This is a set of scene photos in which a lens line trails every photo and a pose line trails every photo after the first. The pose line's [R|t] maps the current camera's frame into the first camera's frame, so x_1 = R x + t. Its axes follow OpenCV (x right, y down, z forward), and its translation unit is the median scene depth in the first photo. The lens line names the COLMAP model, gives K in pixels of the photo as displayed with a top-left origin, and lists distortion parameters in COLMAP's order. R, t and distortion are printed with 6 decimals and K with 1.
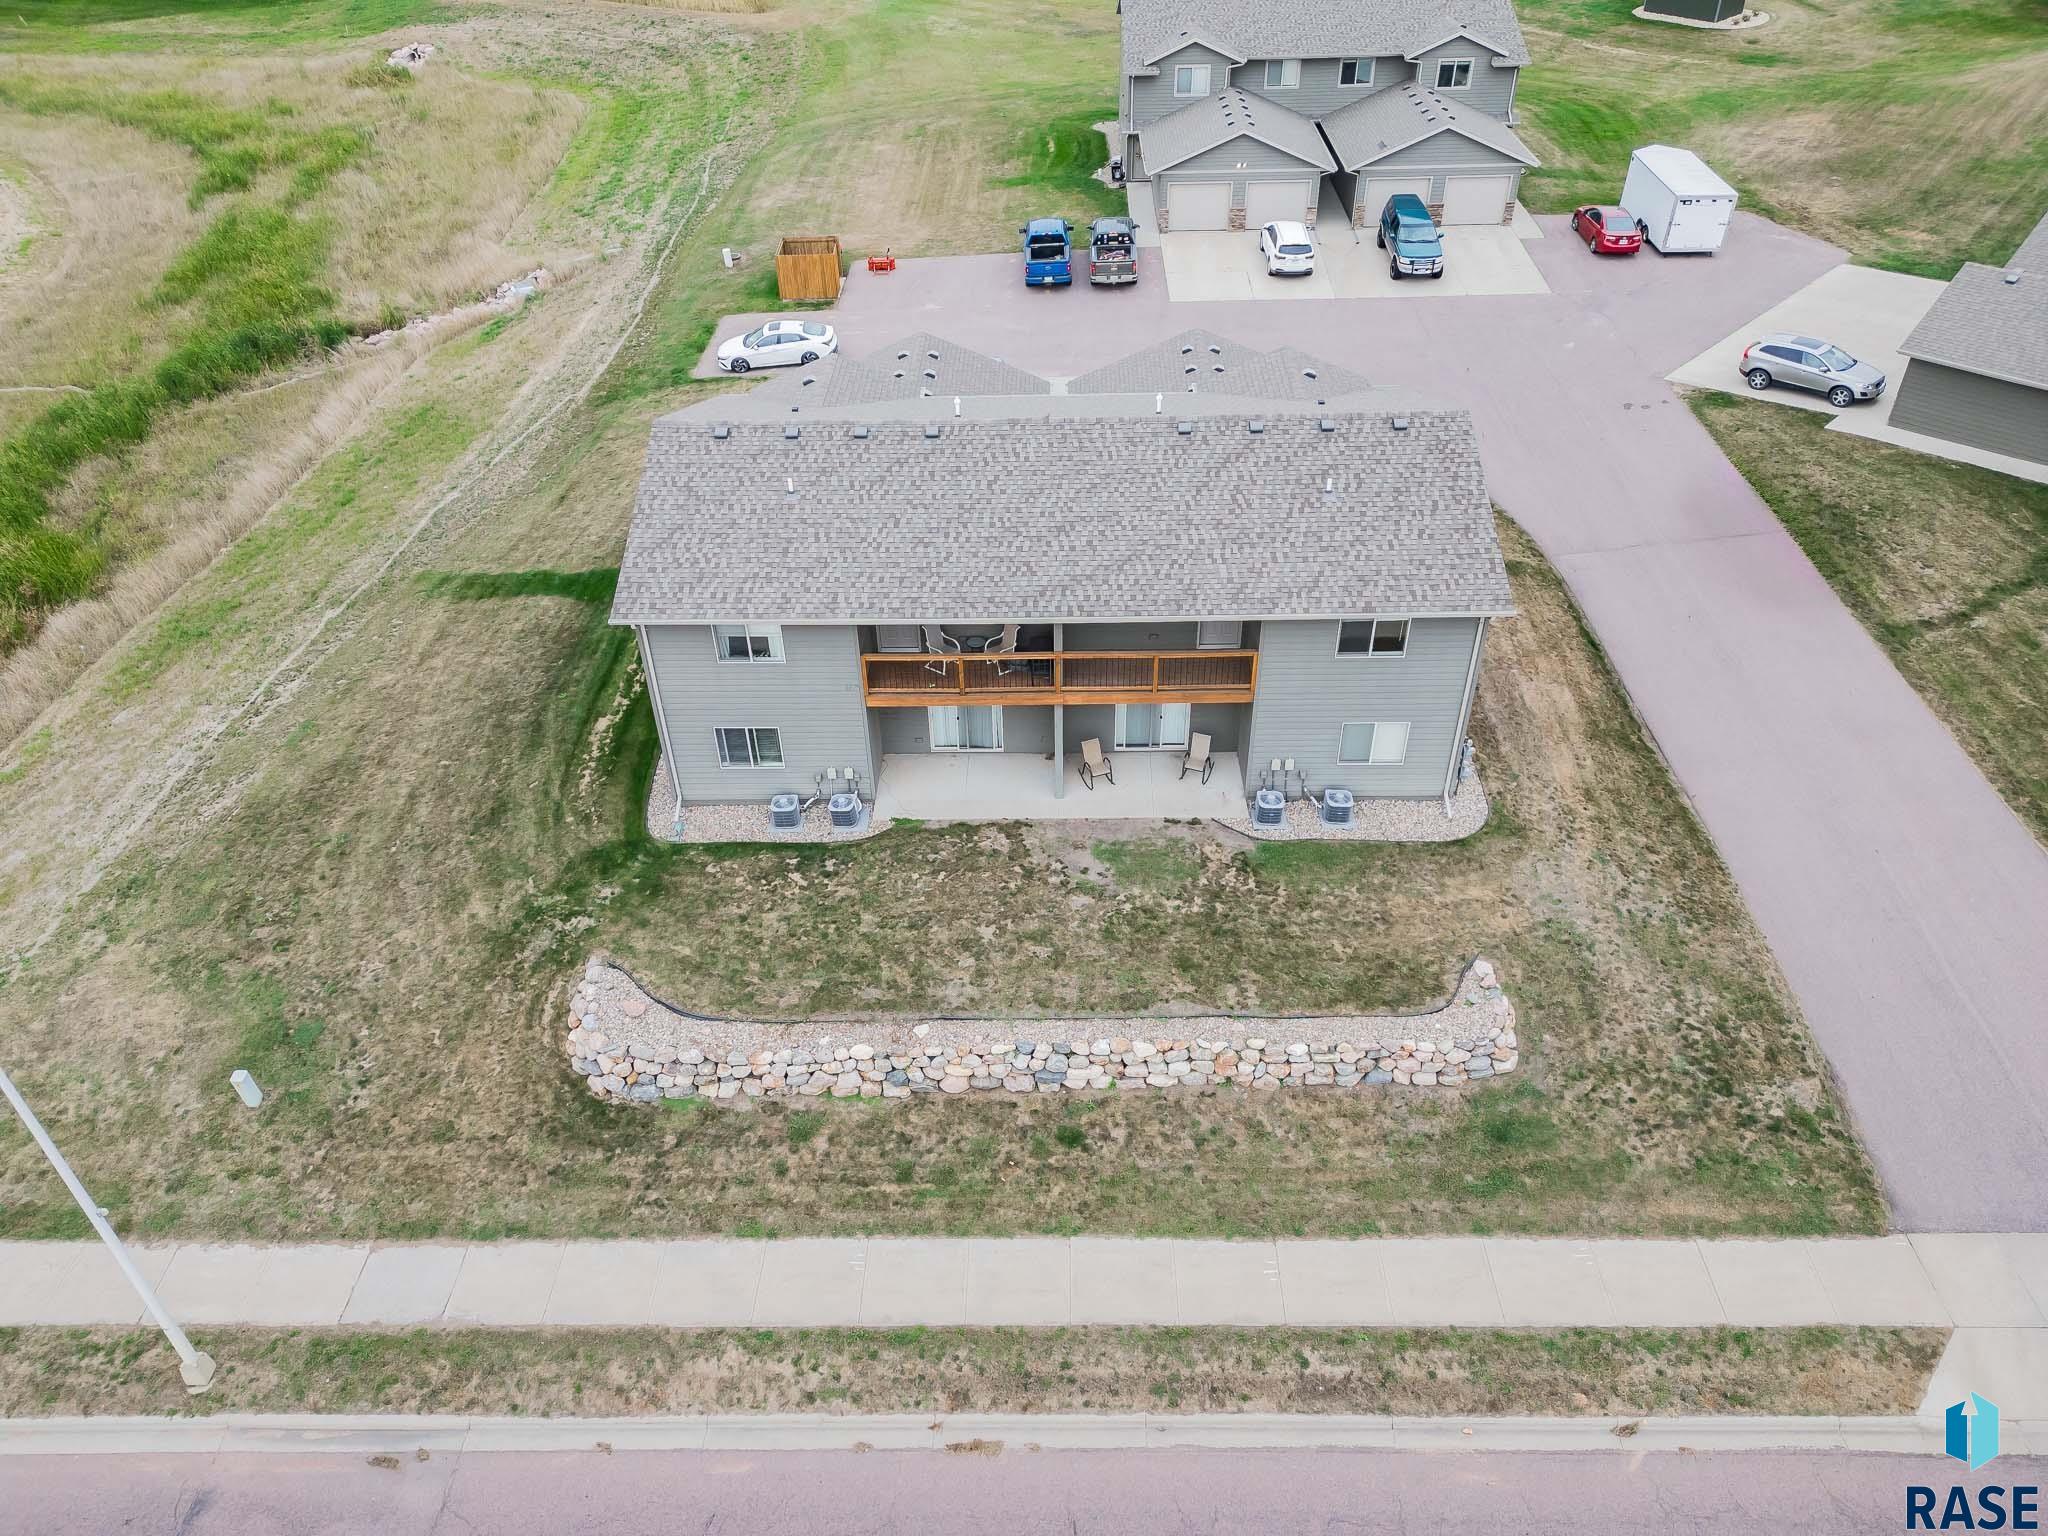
lens RADIAL K [[1429.1, 0, 1025.6], [0, 1429.1, 767.5], [0, 0, 1]] dist [0.074645, -0.067790]
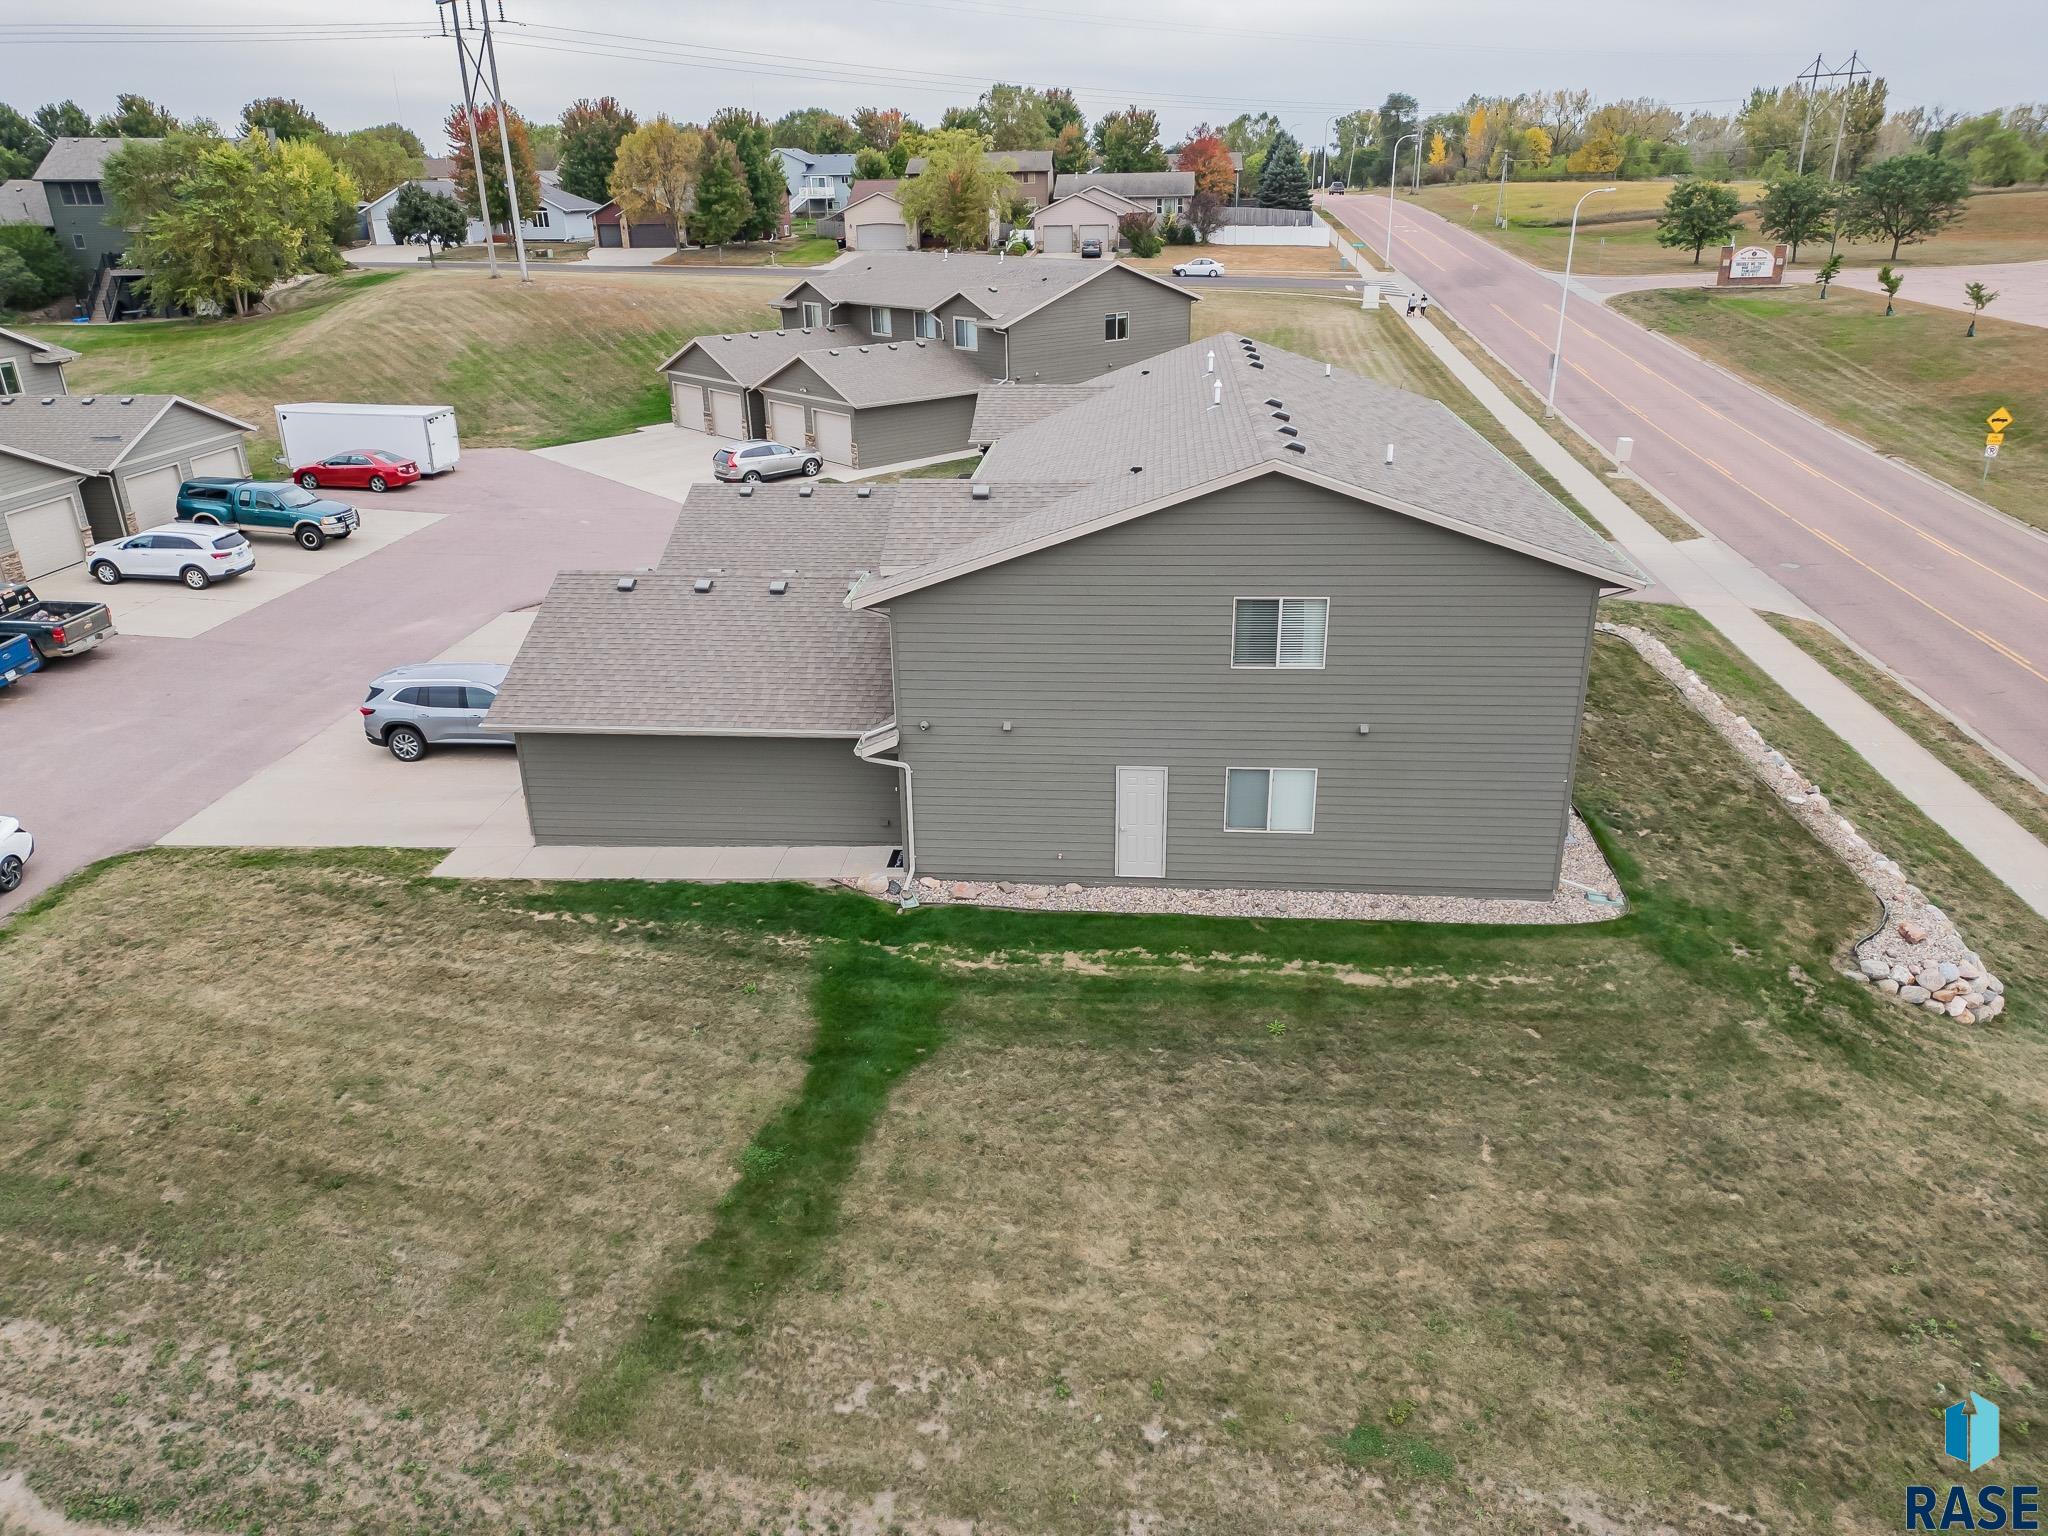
lens RADIAL K [[1429.1, 0, 1026.2], [0, 1429.1, 766.9], [0, 0, 1]] dist [0.074645, -0.067790]
pose [[0.071714, -0.361618, 0.929564, -0.983407], [0.621238, 0.745313, 0.242014, -0.389420], [-0.780333, 0.560125, 0.278101, 1.054181]]
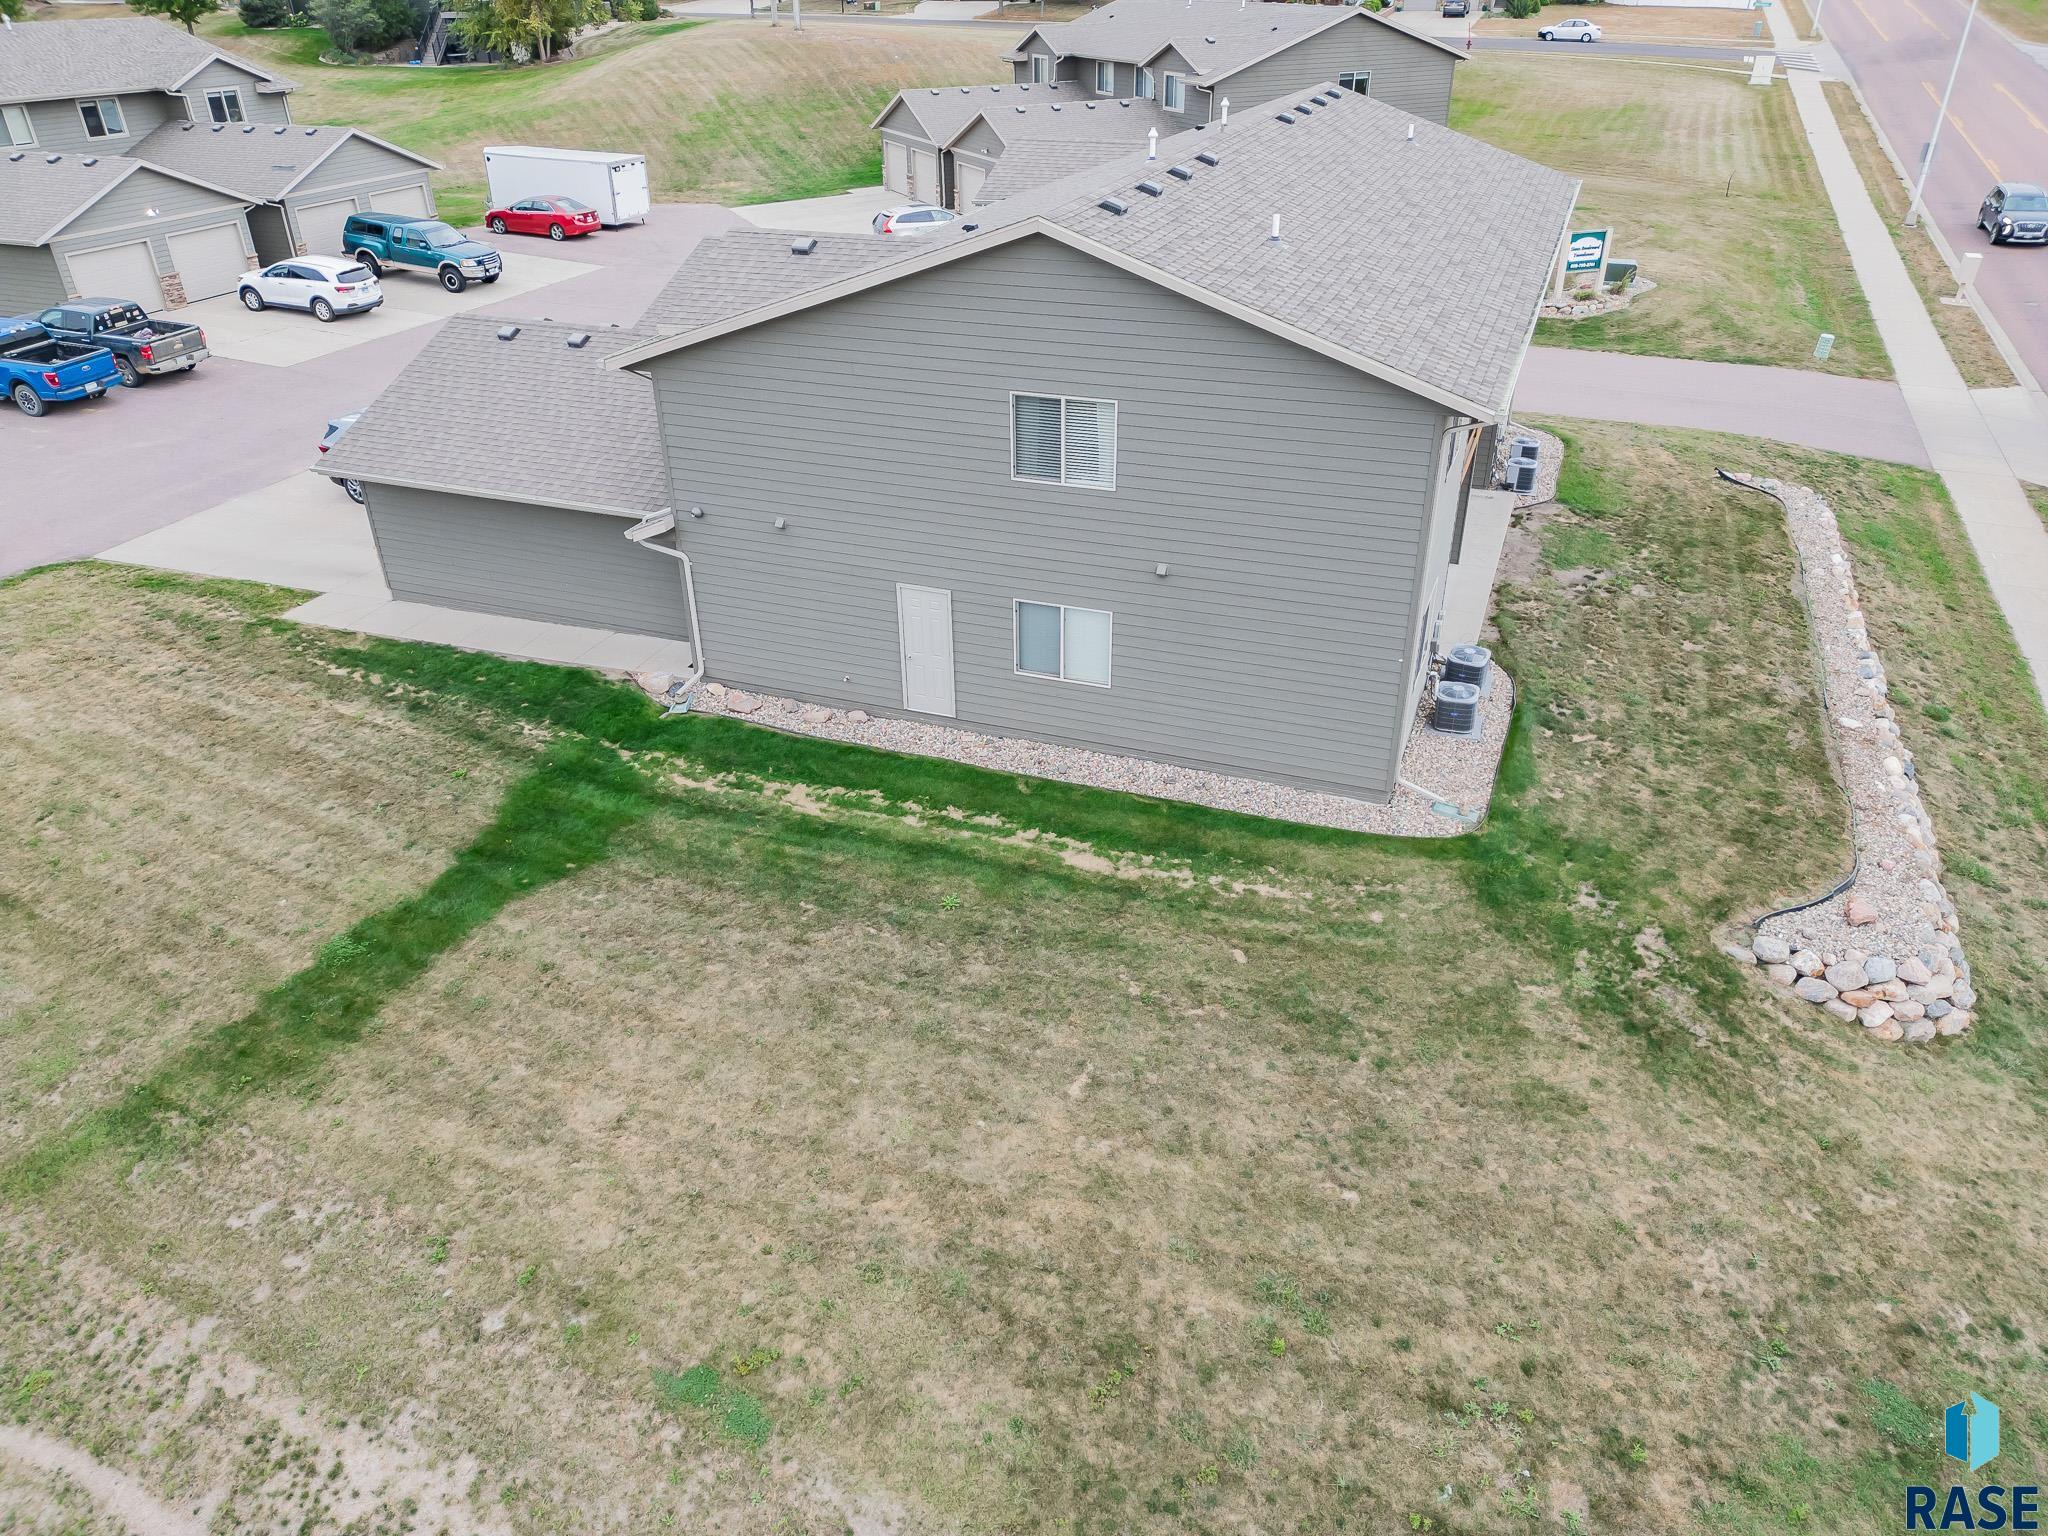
lens RADIAL K [[1429.1, 0, 1026.4], [0, 1429.1, 768.3], [0, 0, 1]] dist [0.074645, -0.067790]
pose [[0.338618, -0.453037, 0.824679, -0.836532], [0.578606, 0.791413, 0.197184, -0.201120], [-0.741993, 0.410394, 0.530117, 0.864456]]
